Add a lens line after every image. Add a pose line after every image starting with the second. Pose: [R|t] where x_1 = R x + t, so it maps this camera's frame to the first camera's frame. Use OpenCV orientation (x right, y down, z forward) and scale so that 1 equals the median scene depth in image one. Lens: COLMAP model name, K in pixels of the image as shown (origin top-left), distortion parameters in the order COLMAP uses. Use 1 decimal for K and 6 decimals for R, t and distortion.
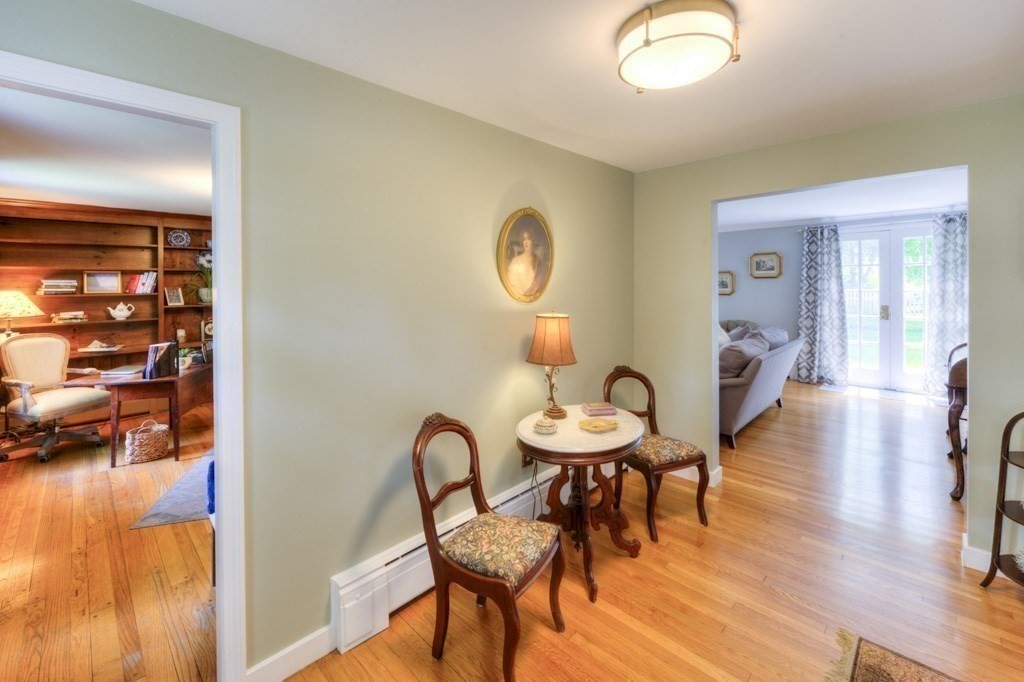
lens RADIAL K [[413.3, 0, 534.6], [0, 413.3, 287.3], [0, 0, 1]] dist [-0.000673, -0.000933]
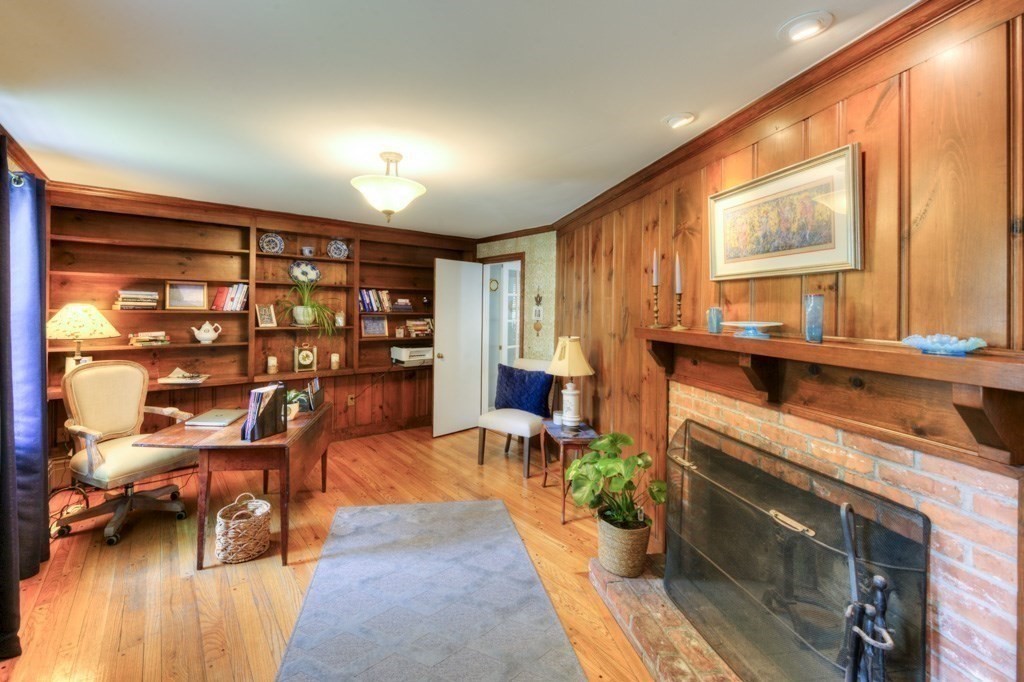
lens RADIAL K [[413.3, 0, 515.4], [0, 413.3, 314.8], [0, 0, 1]] dist [-0.000673, -0.000933]
pose [[0.991688, 0.029466, -0.125246, -0.325328], [-0.028395, 0.999543, 0.010326, -0.001600], [0.125493, -0.006684, 0.992072, 0.295807]]
